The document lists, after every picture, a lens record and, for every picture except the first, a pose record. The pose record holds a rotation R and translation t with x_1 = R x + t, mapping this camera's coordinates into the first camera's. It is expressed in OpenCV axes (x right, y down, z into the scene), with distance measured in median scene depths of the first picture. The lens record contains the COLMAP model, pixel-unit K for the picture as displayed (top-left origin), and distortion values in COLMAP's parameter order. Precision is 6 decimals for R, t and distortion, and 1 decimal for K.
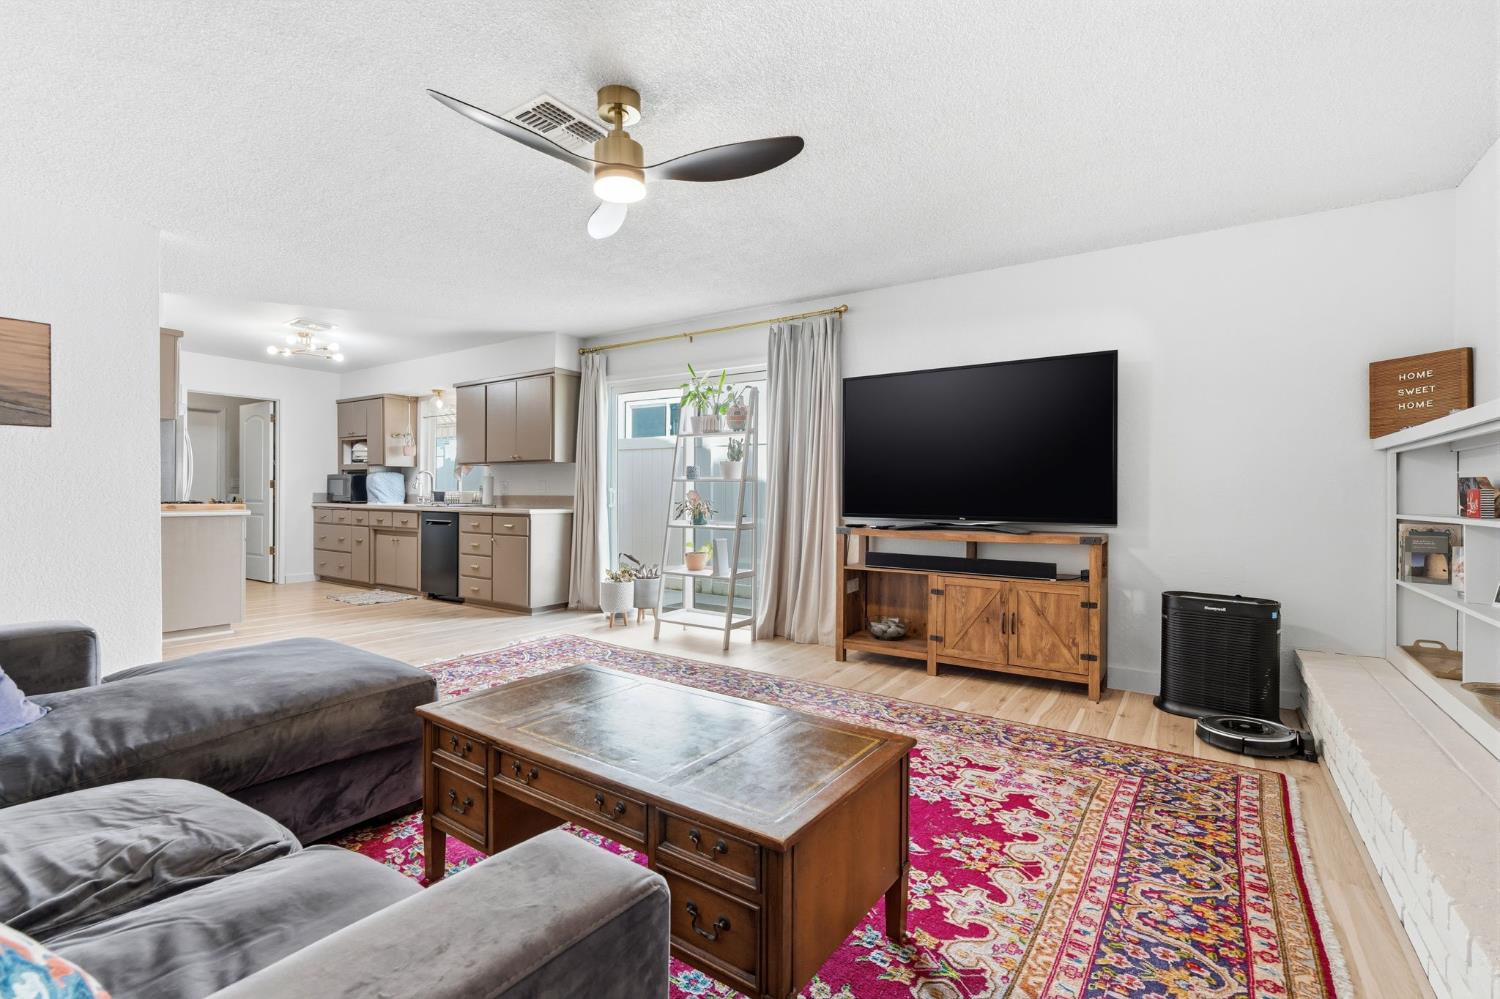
lens RADIAL K [[671.4, 0, 747.2], [0, 671.4, 495.3], [0, 0, 1]] dist [0.001430, 0.000519]
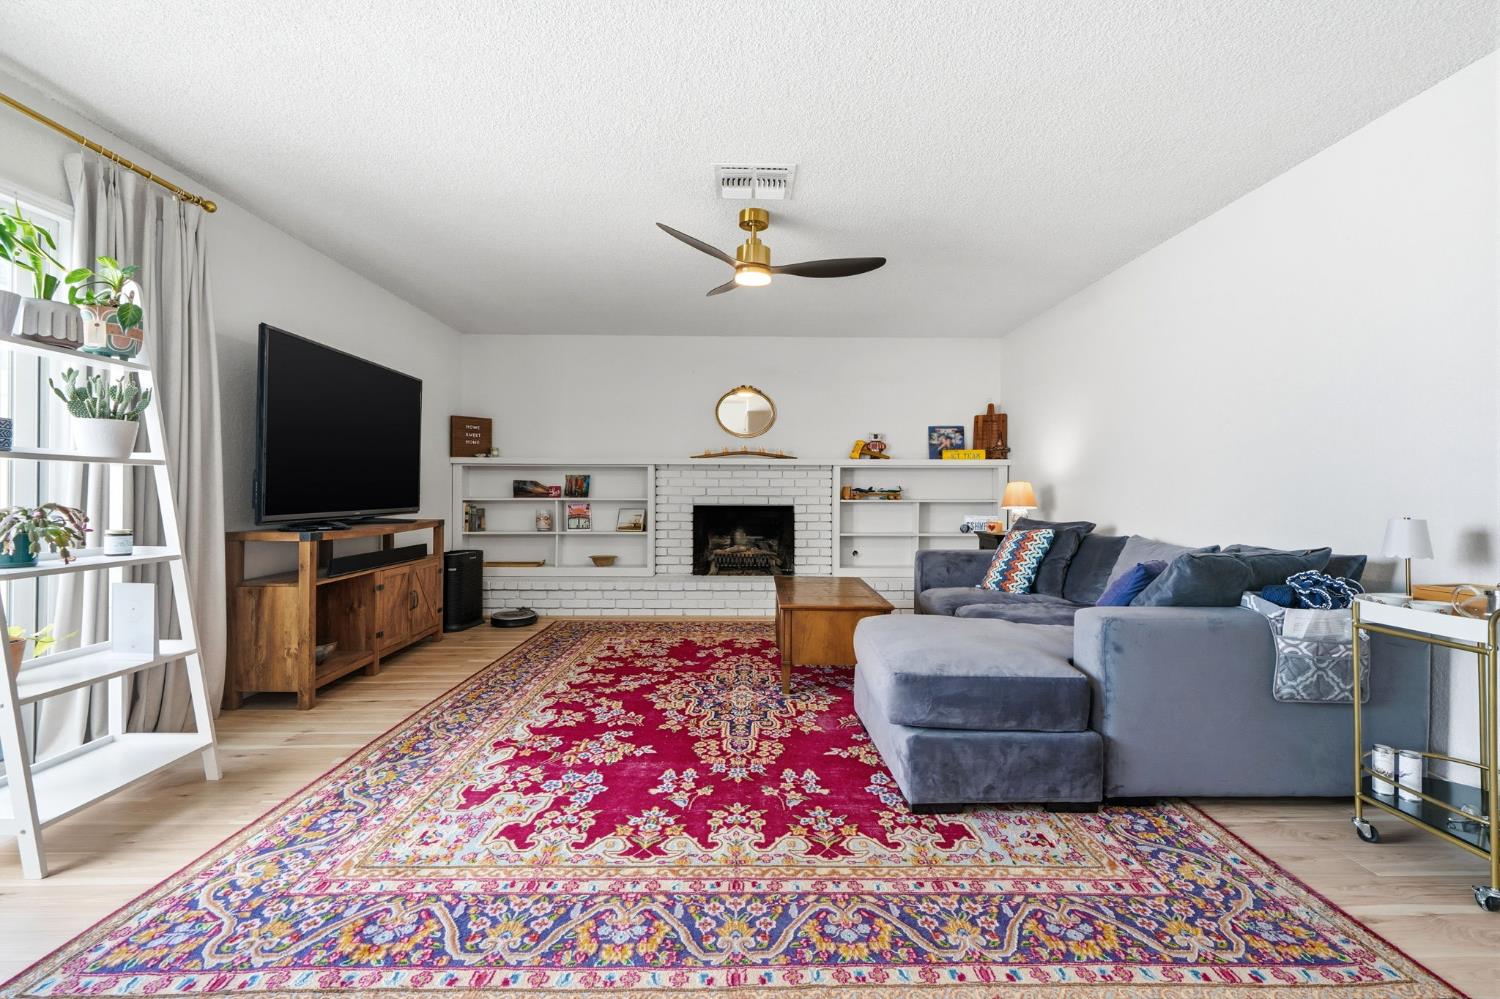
lens RADIAL K [[671.4, 0, 749.6], [0, 671.4, 495.0], [0, 0, 1]] dist [0.001430, 0.000519]
pose [[-0.578115, -0.010597, 0.815886, -1.397999], [-0.007807, 0.999942, 0.007456, -0.005809], [-0.815918, -0.002059, -0.578164, 1.900149]]
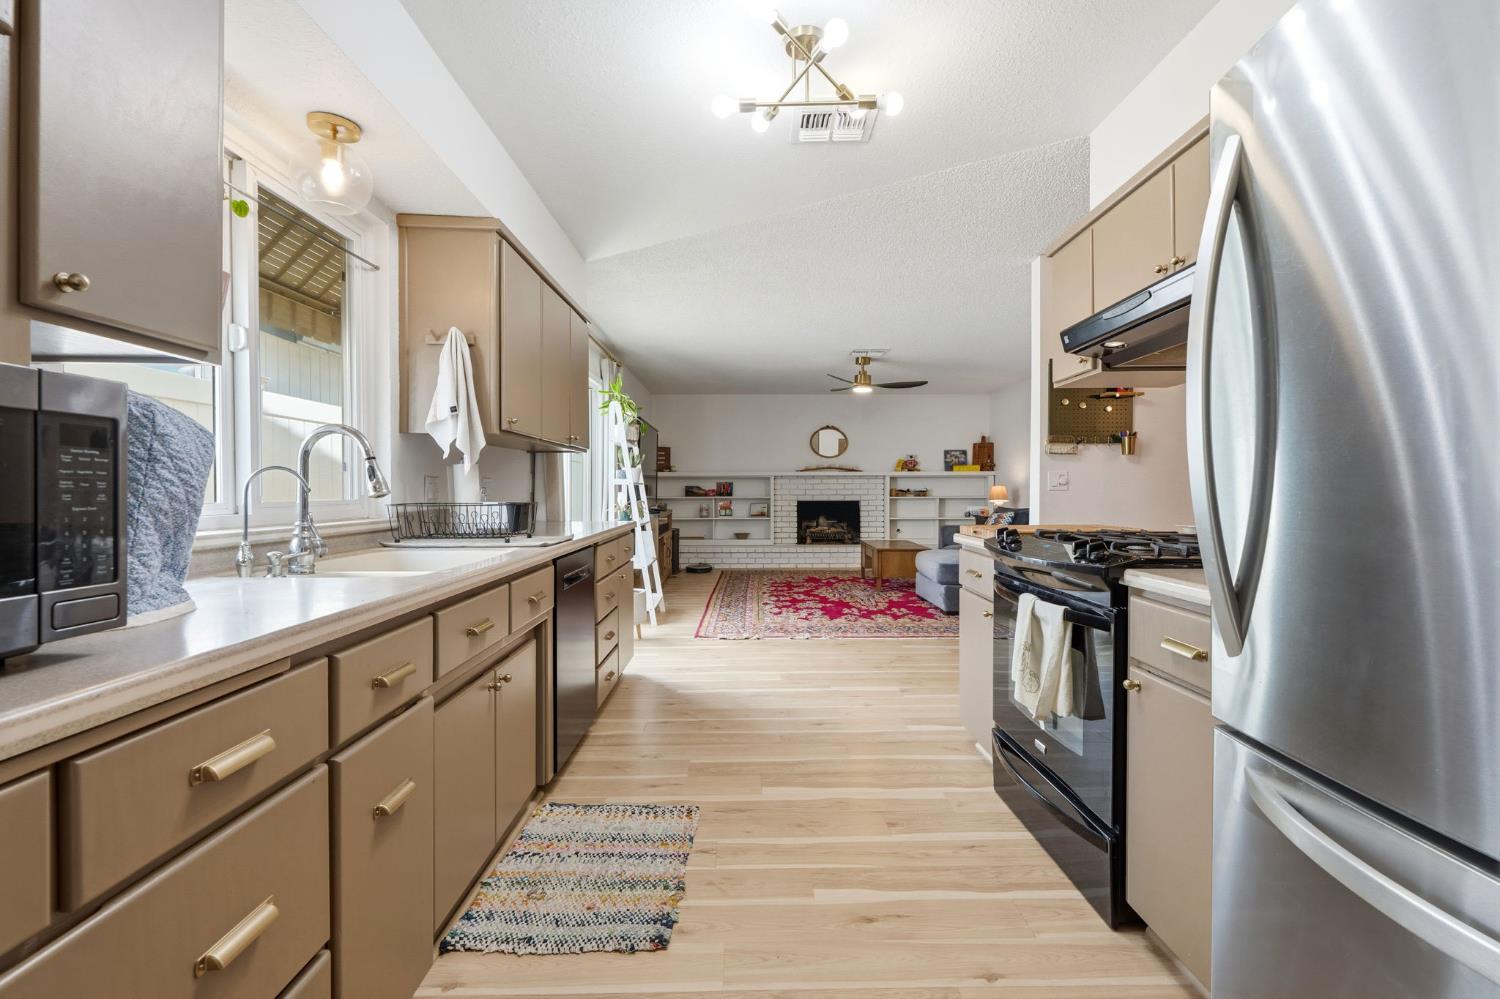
lens RADIAL K [[671.4, 0, 751.7], [0, 671.4, 504.3], [0, 0, 1]] dist [0.001430, 0.000519]
pose [[-0.574821, -0.022140, 0.817980, -2.379472], [-0.001197, 0.999656, 0.026215, -0.032095], [-0.818278, 0.014090, -0.574650, 3.179502]]
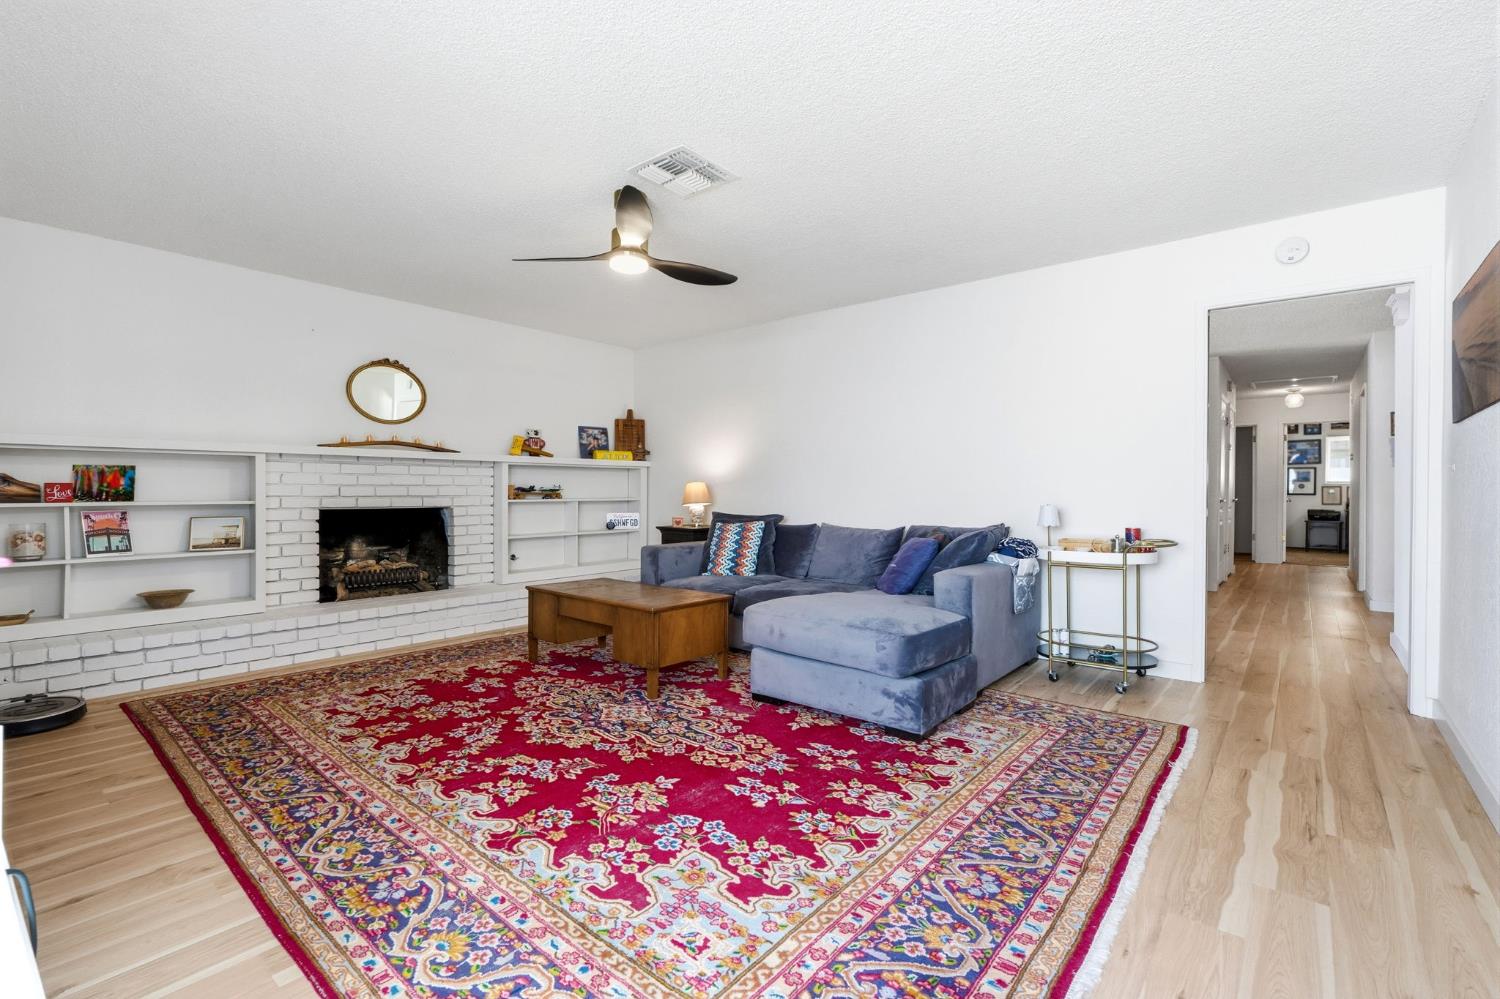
lens RADIAL K [[671.4, 0, 748.4], [0, 671.4, 495.0], [0, 0, 1]] dist [0.001430, 0.000519]
pose [[-0.995922, -0.006126, 0.090016, -0.573031], [-0.005695, 0.999971, 0.005037, -0.004085], [-0.090044, 0.004504, -0.995928, 2.394382]]
